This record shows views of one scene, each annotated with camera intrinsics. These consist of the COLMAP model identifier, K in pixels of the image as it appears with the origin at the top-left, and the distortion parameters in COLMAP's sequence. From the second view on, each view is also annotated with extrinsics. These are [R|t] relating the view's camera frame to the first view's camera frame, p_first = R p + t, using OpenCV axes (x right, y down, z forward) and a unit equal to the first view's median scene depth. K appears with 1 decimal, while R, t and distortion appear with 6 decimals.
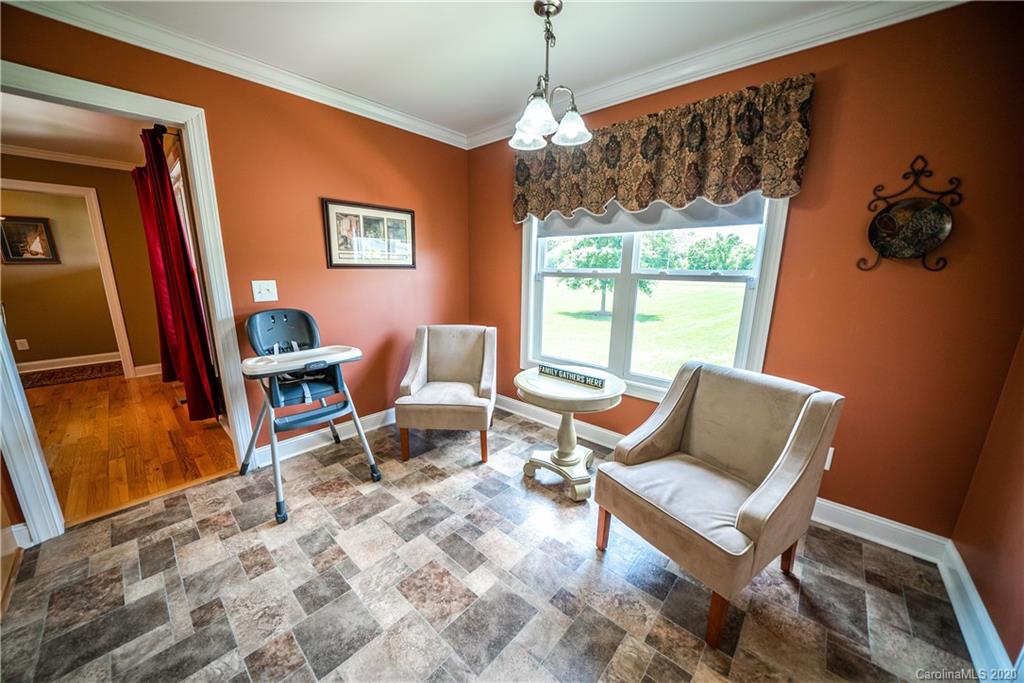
lens RADIAL K [[353.3, 0, 511.1], [0, 353.3, 347.6], [0, 0, 1]] dist [-0.018888, 0.000074]
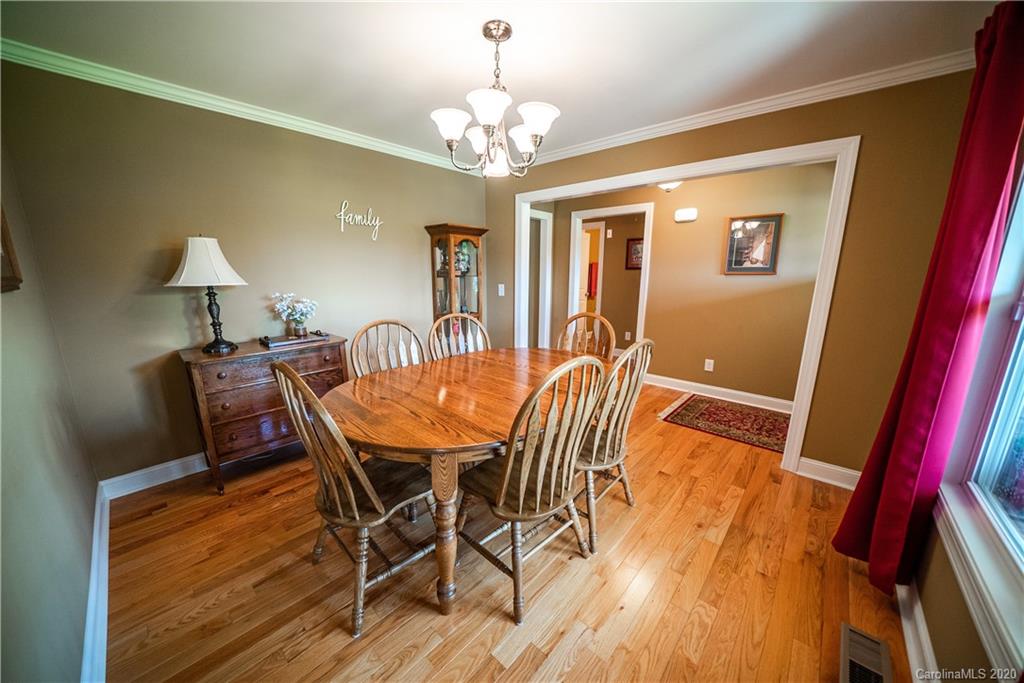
lens RADIAL K [[353.3, 0, 511.1], [0, 353.3, 347.6], [0, 0, 1]] dist [-0.018888, 0.000074]
pose [[-0.005151, 0.200841, -0.979610, -0.497218], [-0.229082, 0.953335, 0.196659, -0.104505], [0.973393, 0.225424, 0.041098, 0.417896]]
